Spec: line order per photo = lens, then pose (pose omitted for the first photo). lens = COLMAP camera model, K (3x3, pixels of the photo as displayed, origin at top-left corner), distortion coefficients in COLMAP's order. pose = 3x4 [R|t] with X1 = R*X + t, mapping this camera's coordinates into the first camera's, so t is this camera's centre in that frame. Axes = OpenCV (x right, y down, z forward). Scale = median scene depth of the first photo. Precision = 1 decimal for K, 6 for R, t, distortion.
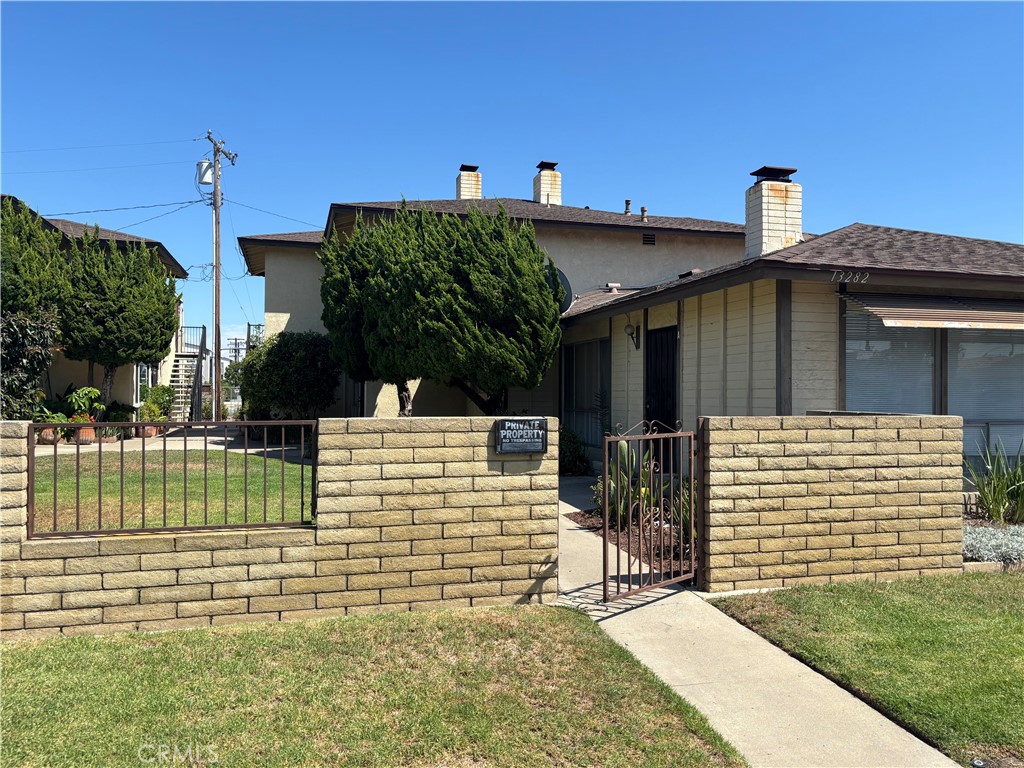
lens RADIAL K [[802.2, 0, 519.5], [0, 802.2, 386.1], [0, 0, 1]] dist [0.060501, -0.070862]
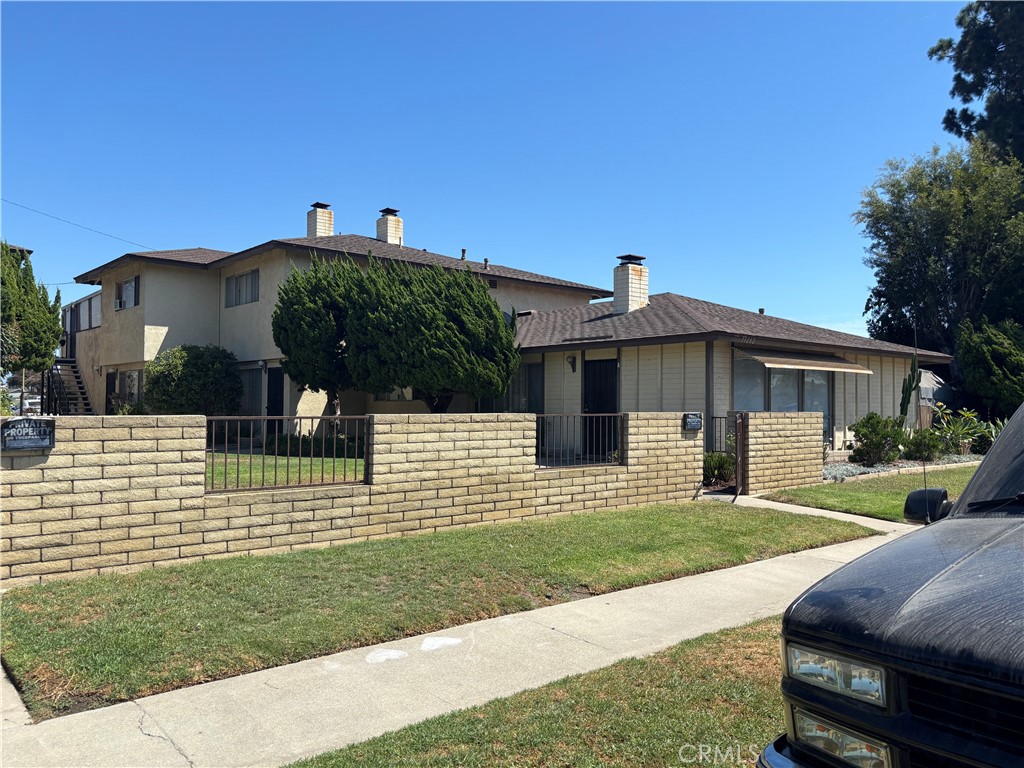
lens RADIAL K [[802.2, 0, 521.1], [0, 802.2, 386.6], [0, 0, 1]] dist [0.060501, -0.070862]
pose [[0.901822, 0.011415, 0.431958, -0.561097], [-0.006830, 0.999903, -0.012164, 0.000230], [-0.432055, 0.008020, 0.901812, -0.299628]]
